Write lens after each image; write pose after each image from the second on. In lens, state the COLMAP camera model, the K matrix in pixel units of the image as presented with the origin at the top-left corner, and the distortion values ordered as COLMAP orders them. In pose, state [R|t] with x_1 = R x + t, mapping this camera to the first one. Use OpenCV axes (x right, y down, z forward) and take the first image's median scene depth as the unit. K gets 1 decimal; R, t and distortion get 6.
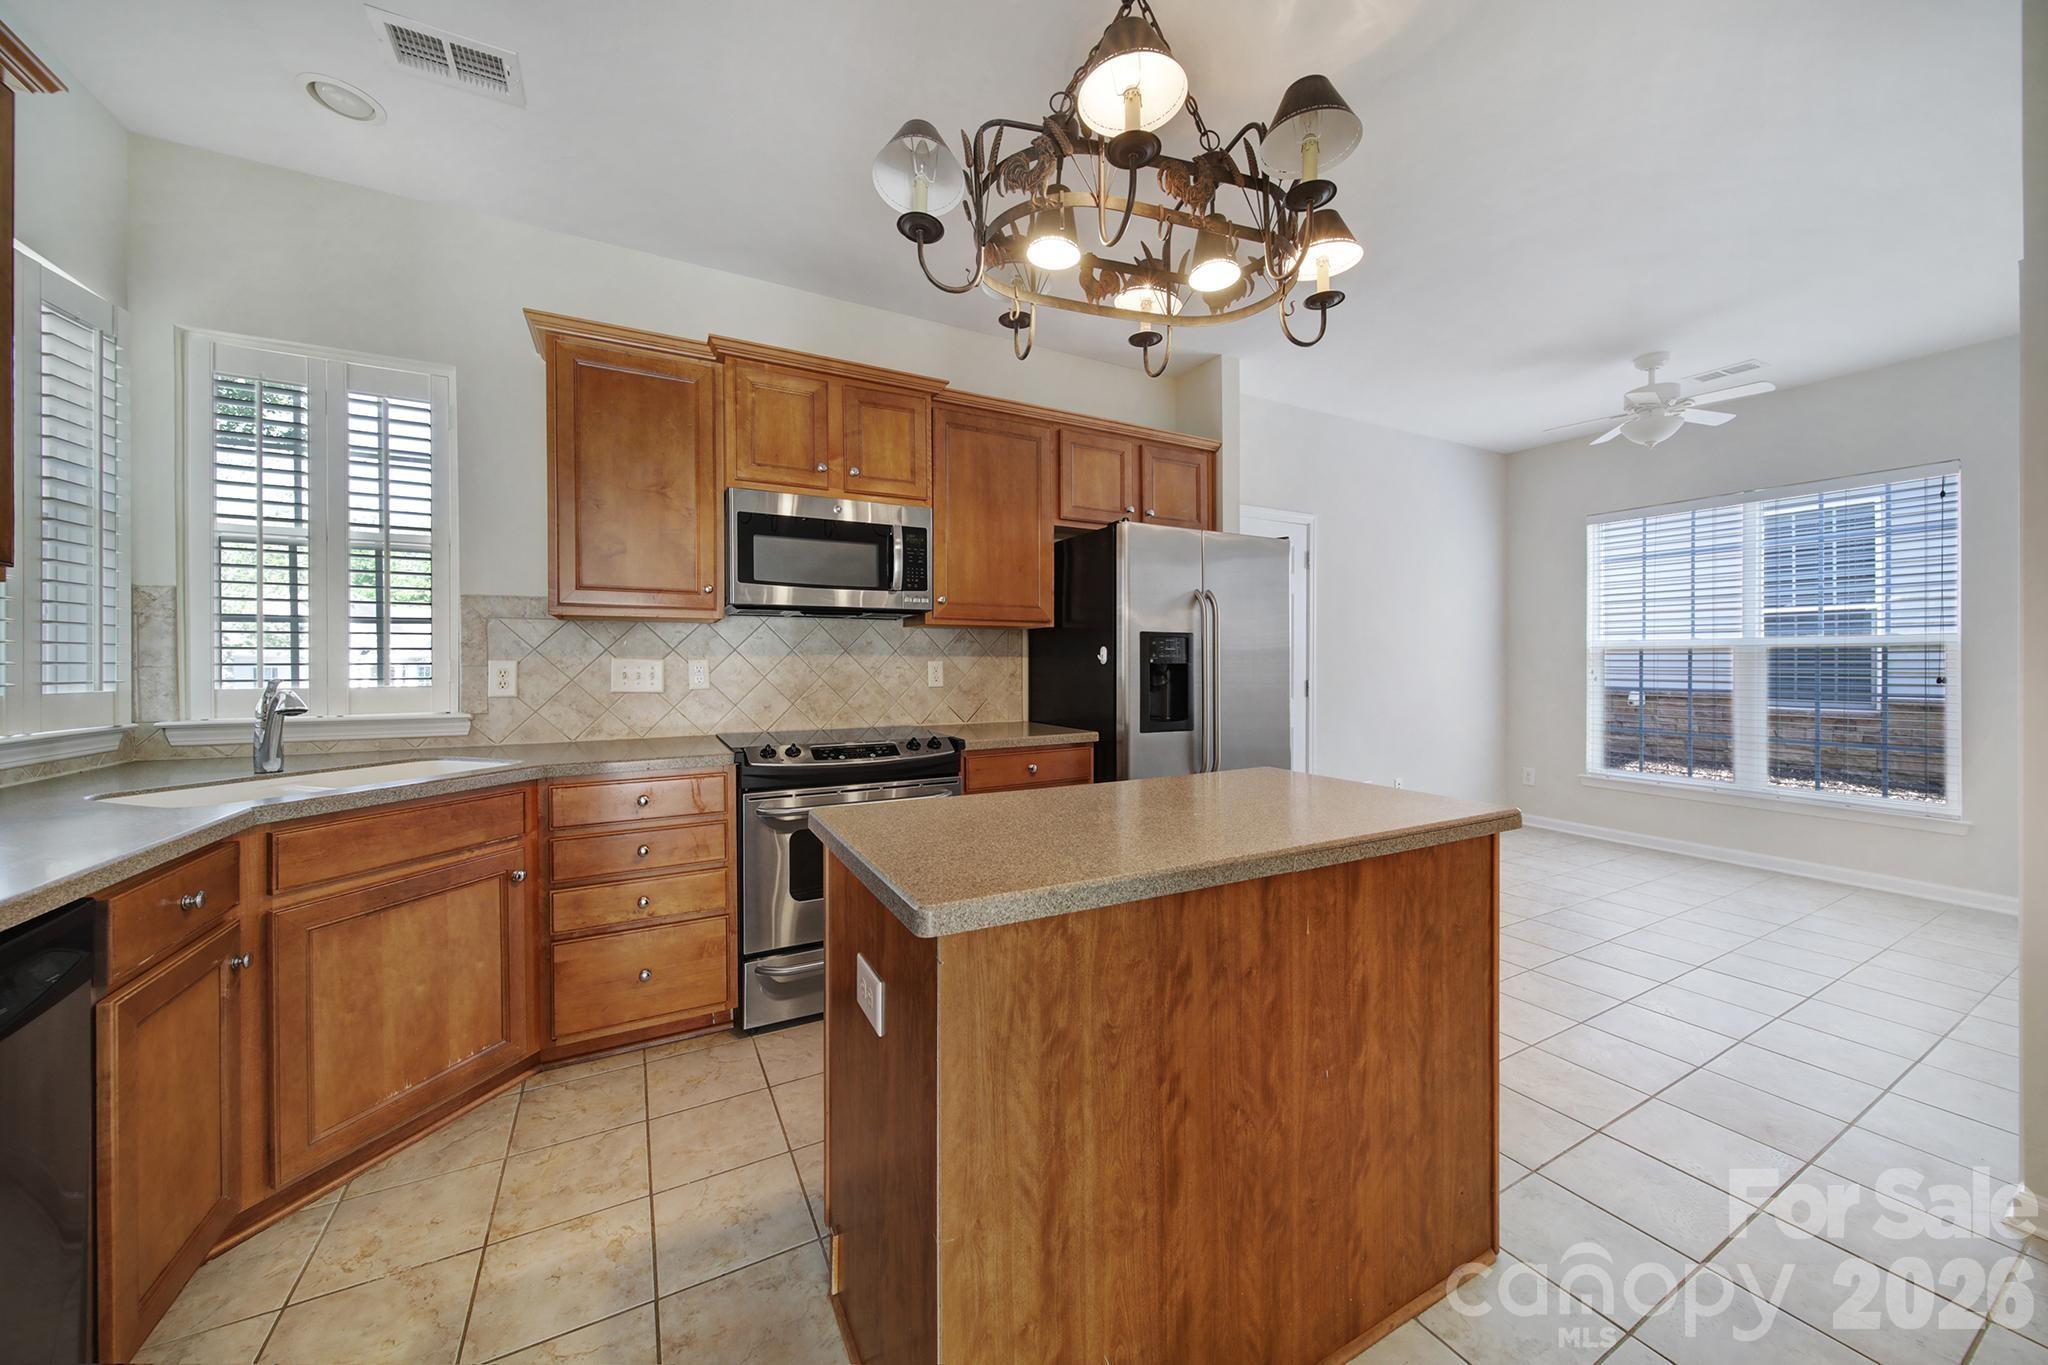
lens RADIAL K [[721.7, 0, 1004.8], [0, 721.7, 661.9], [0, 0, 1]] dist [-0.004144, -0.000967]
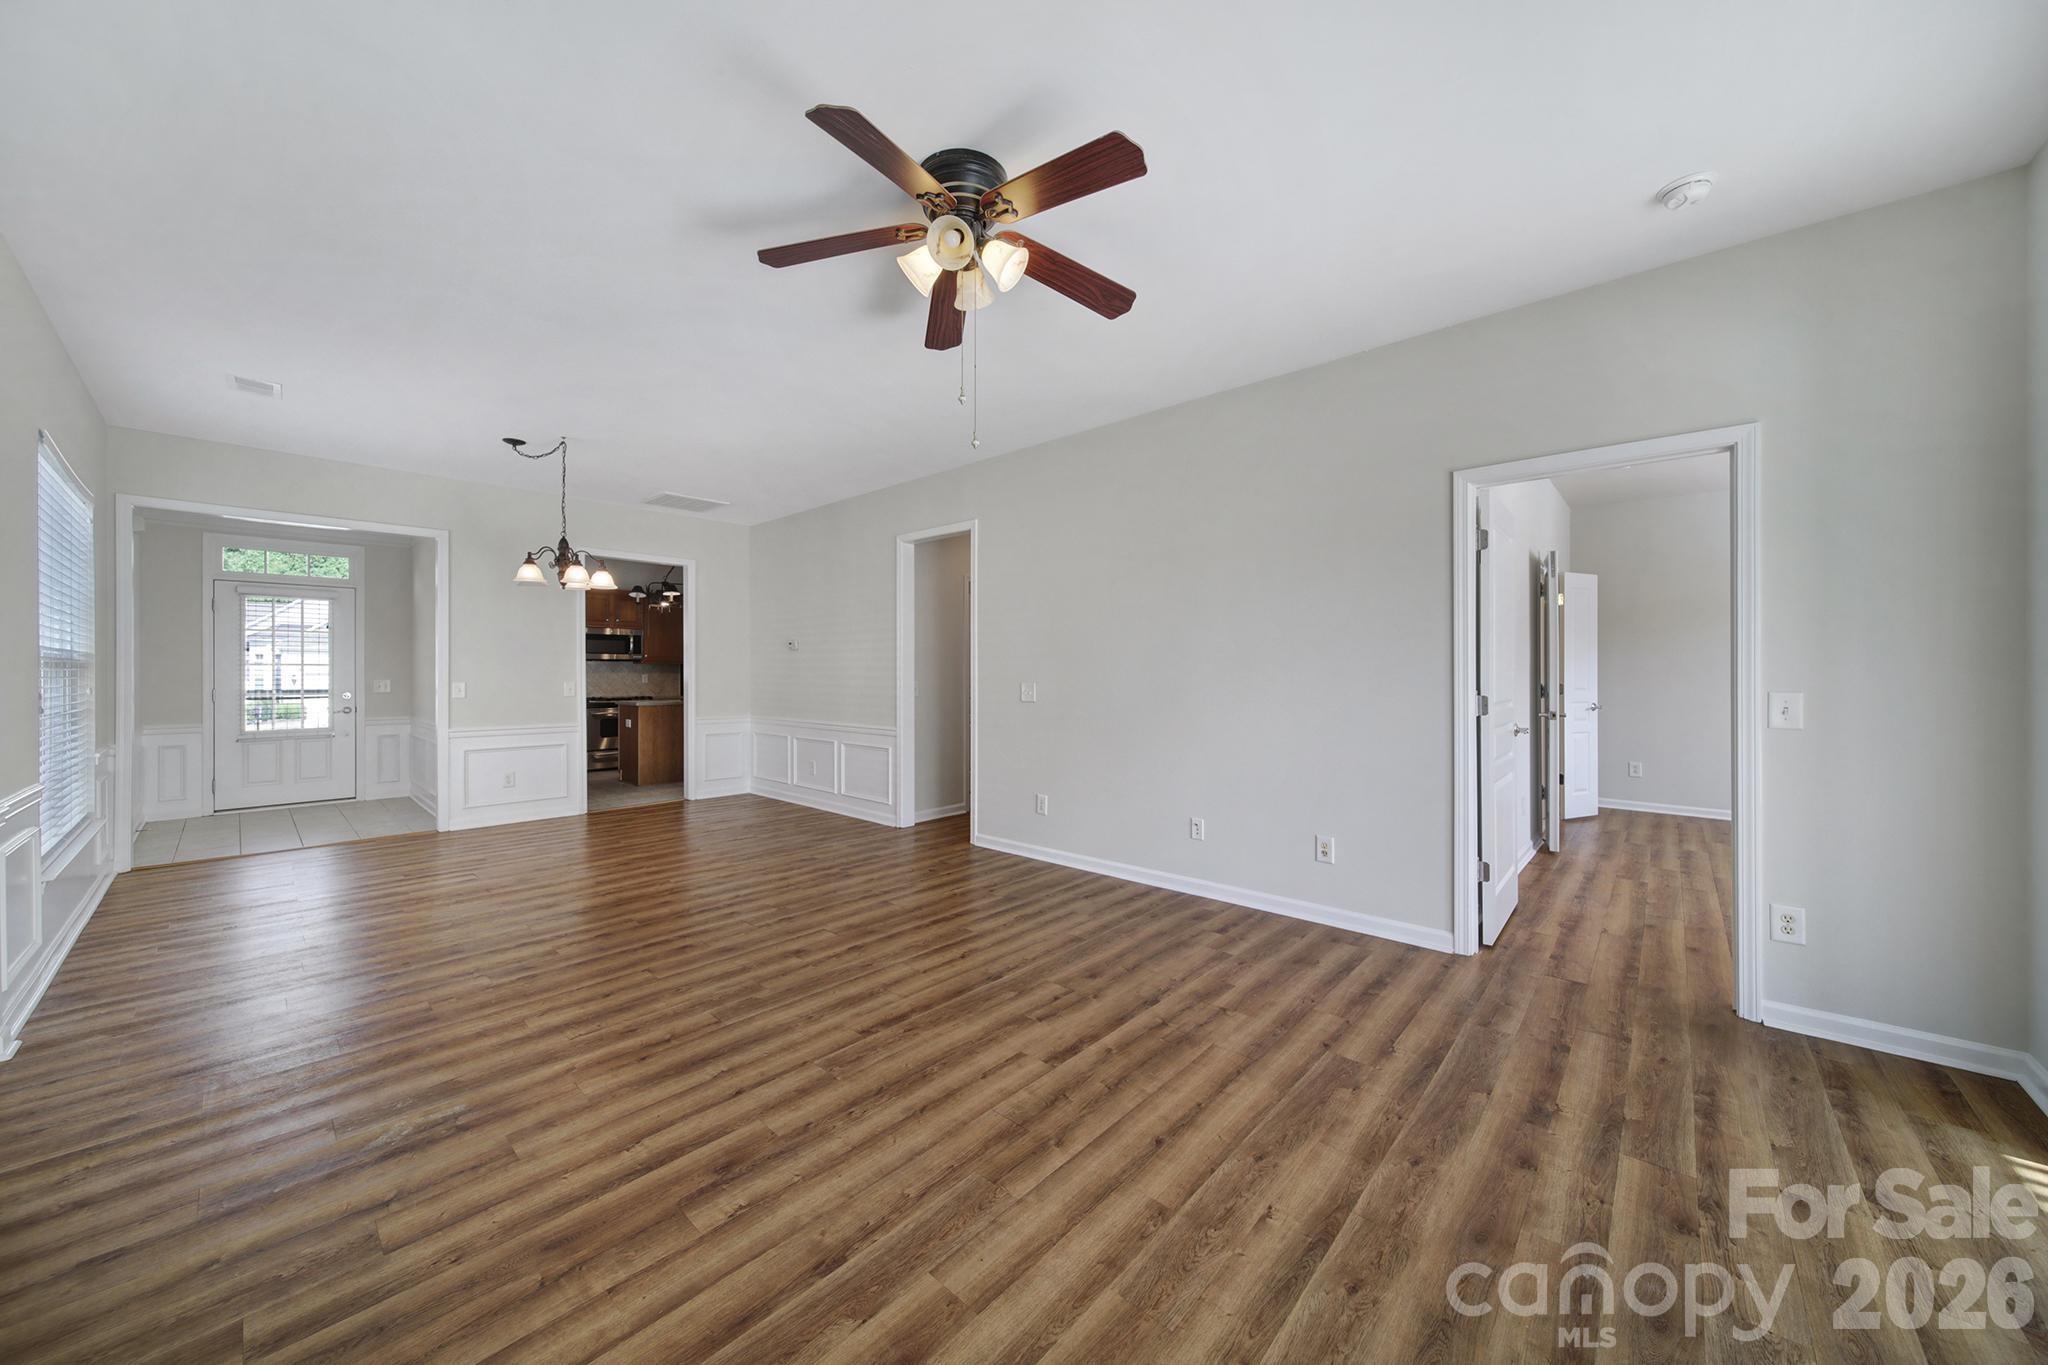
lens RADIAL K [[721.7, 0, 1033.2], [0, 721.7, 677.6], [0, 0, 1]] dist [-0.004144, -0.000967]
pose [[0.934540, -0.001274, 0.355856, 0.300278], [-0.000411, 0.999989, 0.004660, -0.003128], [-0.355858, -0.004501, 0.934529, -2.085738]]
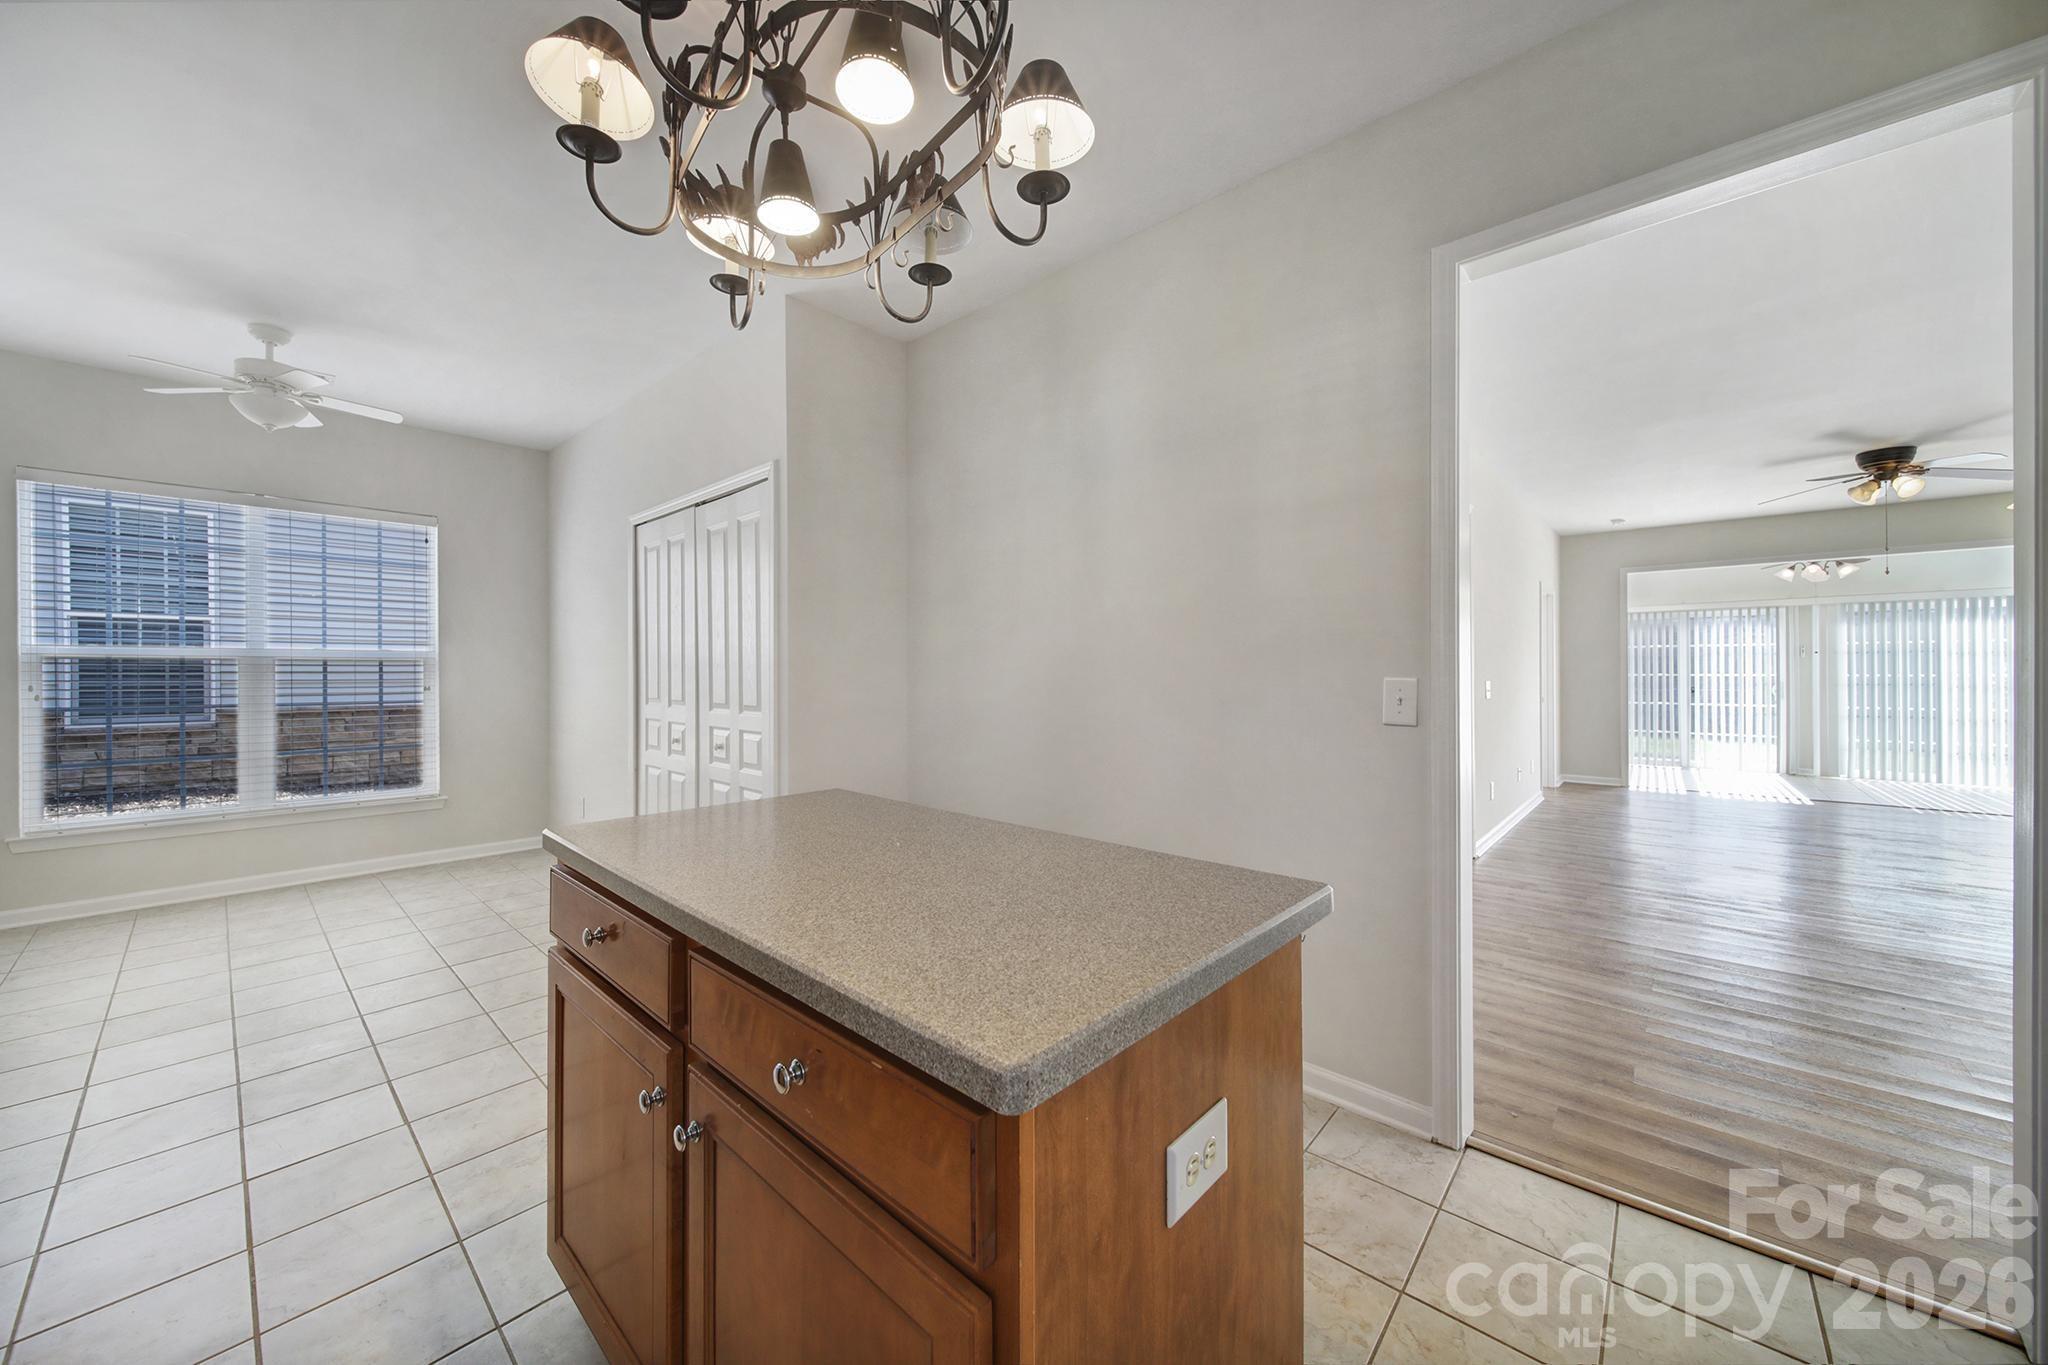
lens RADIAL K [[721.7, 0, 1026.3], [0, 721.7, 658.9], [0, 0, 1]] dist [-0.004144, -0.000967]
pose [[-0.342211, 0.018701, 0.939437, -0.239587], [0.000867, 0.999808, -0.019587, -0.000650], [-0.939623, -0.005888, -0.342161, 0.426826]]
